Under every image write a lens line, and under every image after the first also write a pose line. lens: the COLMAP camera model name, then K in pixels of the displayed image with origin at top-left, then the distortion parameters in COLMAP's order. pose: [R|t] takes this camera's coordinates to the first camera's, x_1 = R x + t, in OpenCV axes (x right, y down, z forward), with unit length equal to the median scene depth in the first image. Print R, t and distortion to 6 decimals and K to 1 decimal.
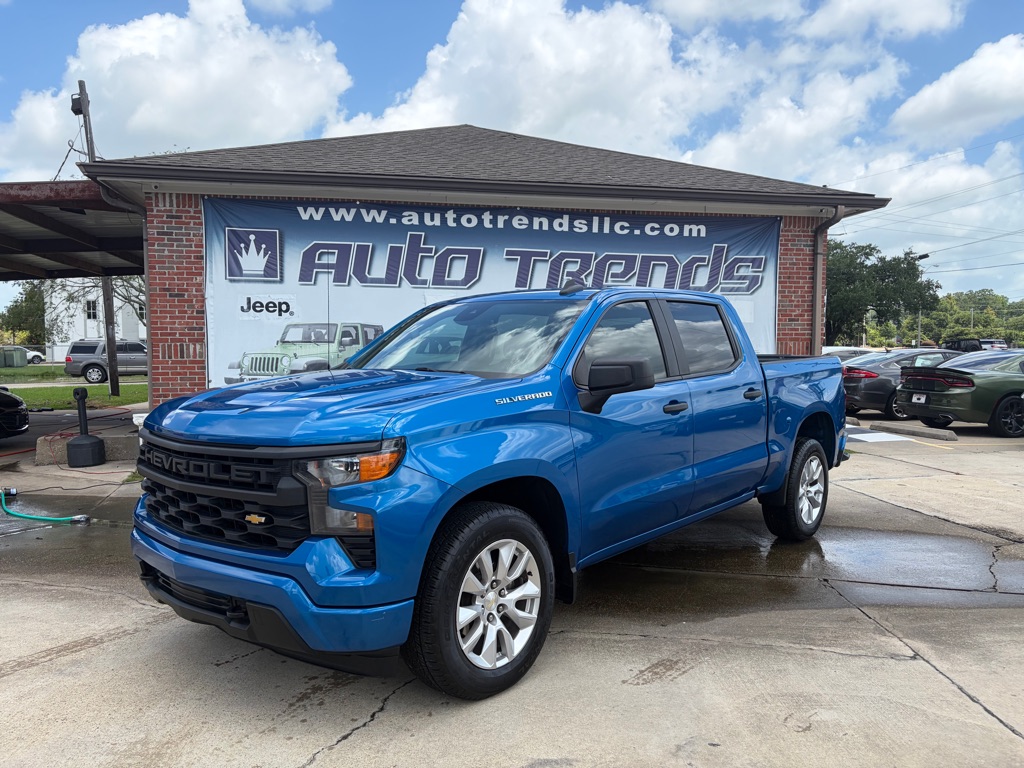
lens RADIAL K [[778.0, 0, 516.7], [0, 778.0, 388.9], [0, 0, 1]] dist [0.023905, -0.026078]
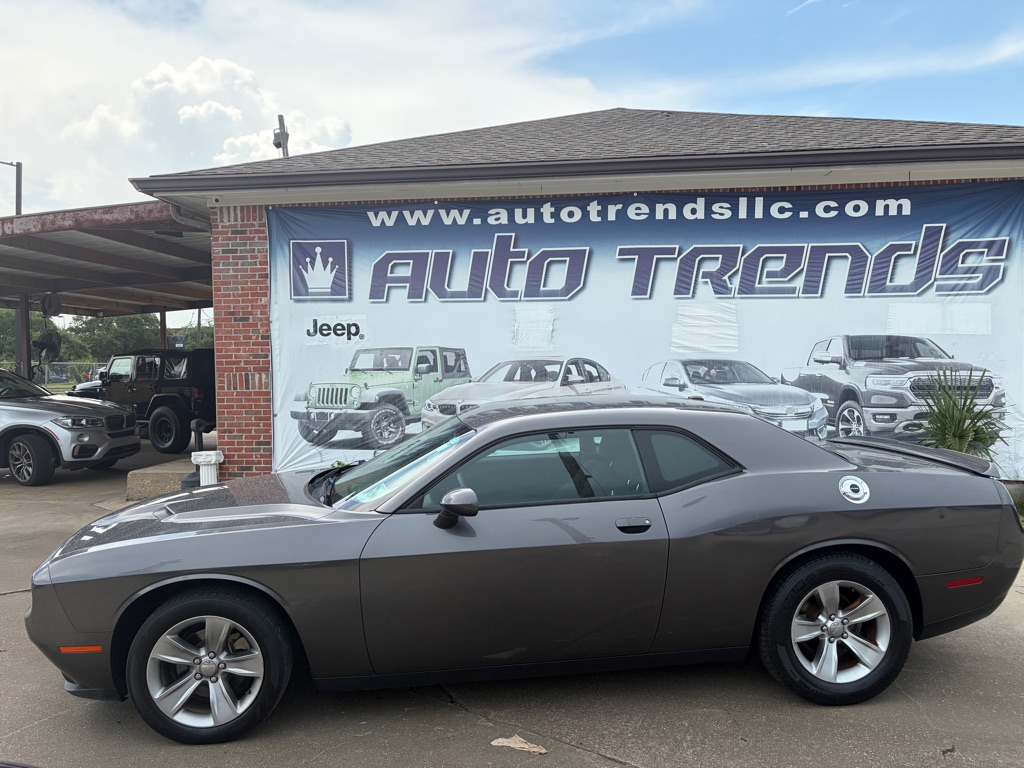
lens RADIAL K [[778.0, 0, 505.8], [0, 778.0, 388.7], [0, 0, 1]] dist [0.023905, -0.026078]
pose [[0.948732, -0.000055, -0.316081, 0.127428], [-0.005669, 0.999836, -0.017191, -0.024714], [0.316030, 0.018102, 0.948577, 0.231371]]
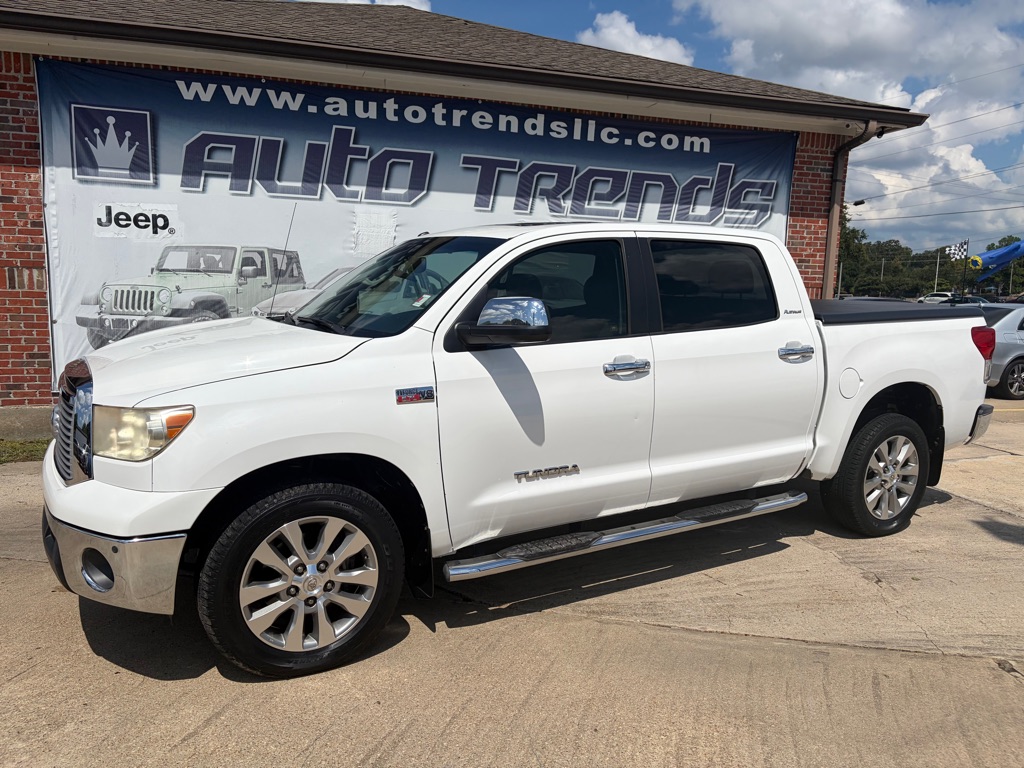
lens RADIAL K [[778.0, 0, 520.5], [0, 778.0, 397.0], [0, 0, 1]] dist [0.023905, -0.026078]
pose [[0.994187, 0.010141, 0.107187, -0.038273], [-0.019445, 0.996096, 0.086114, -0.010364], [-0.105895, -0.087698, 0.990503, 0.217277]]
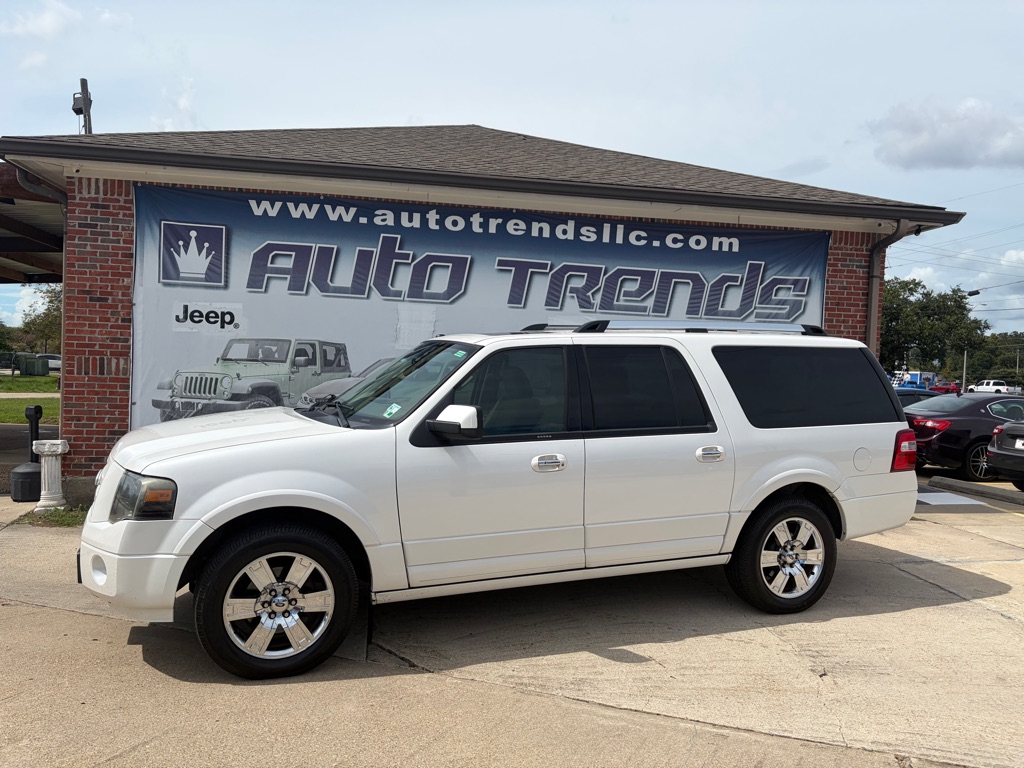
lens RADIAL K [[778.0, 0, 518.2], [0, 778.0, 384.1], [0, 0, 1]] dist [0.023905, -0.026078]
pose [[0.998640, 0.036118, -0.037589, 0.045416], [-0.037542, 0.998576, -0.037911, -0.013388], [0.036166, 0.039271, 0.998574, 0.171254]]
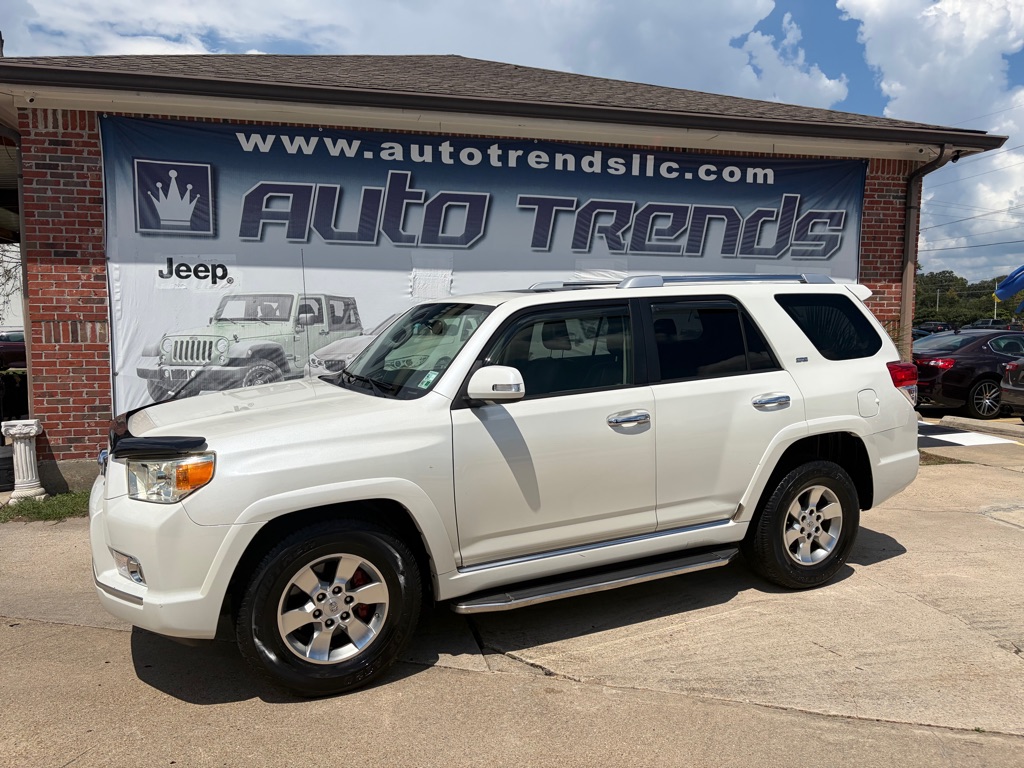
lens RADIAL K [[778.0, 0, 509.3], [0, 778.0, 388.3], [0, 0, 1]] dist [0.023905, -0.026078]
pose [[0.999348, -0.003048, 0.035977, -0.052170], [0.002238, 0.999744, 0.022532, -0.011302], [-0.036036, -0.022437, 0.999099, 0.250370]]
